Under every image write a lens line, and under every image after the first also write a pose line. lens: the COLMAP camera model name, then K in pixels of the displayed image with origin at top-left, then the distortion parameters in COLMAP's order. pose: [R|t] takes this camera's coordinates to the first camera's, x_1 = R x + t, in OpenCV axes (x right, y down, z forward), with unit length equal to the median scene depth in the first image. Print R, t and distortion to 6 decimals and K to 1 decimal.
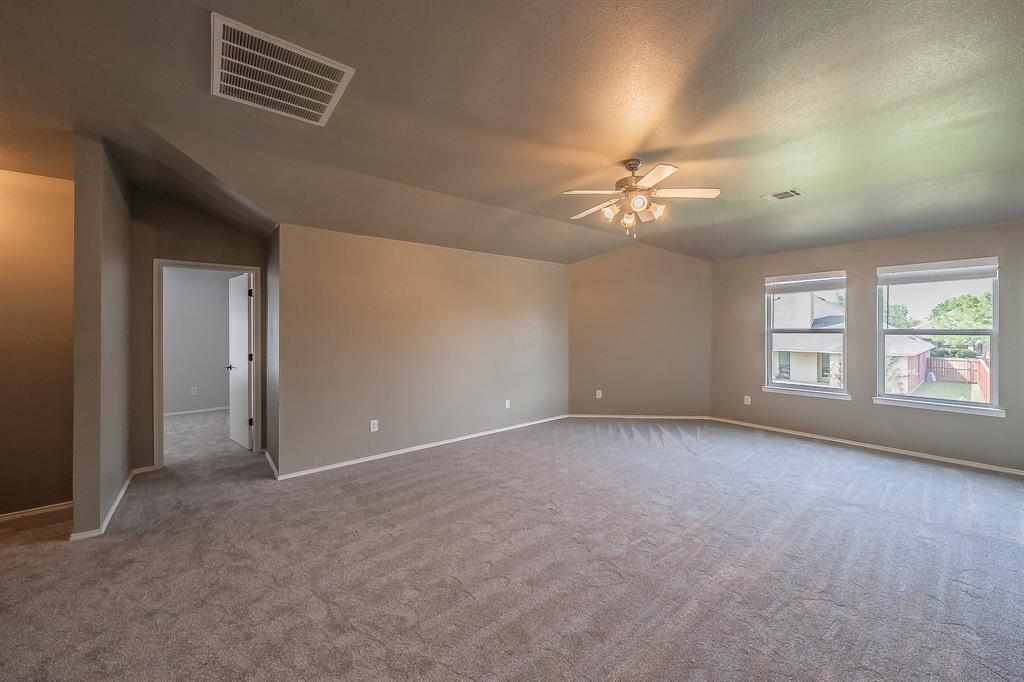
lens RADIAL K [[378.1, 0, 507.2], [0, 378.1, 325.3], [0, 0, 1]] dist [-0.002827, -0.000240]
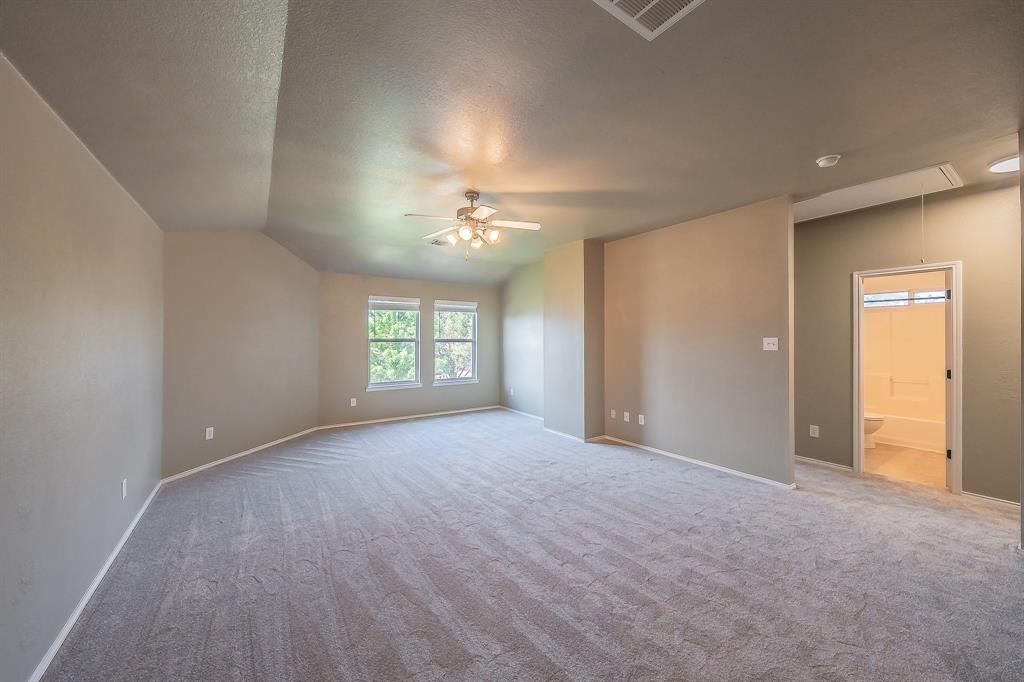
lens RADIAL K [[378.1, 0, 515.2], [0, 378.1, 341.4], [0, 0, 1]] dist [-0.002827, -0.000240]
pose [[0.075702, -0.009434, 0.997086, -0.562927], [-0.012941, 0.999862, 0.010443, -0.001474], [-0.997047, -0.013694, 0.075569, 0.542217]]
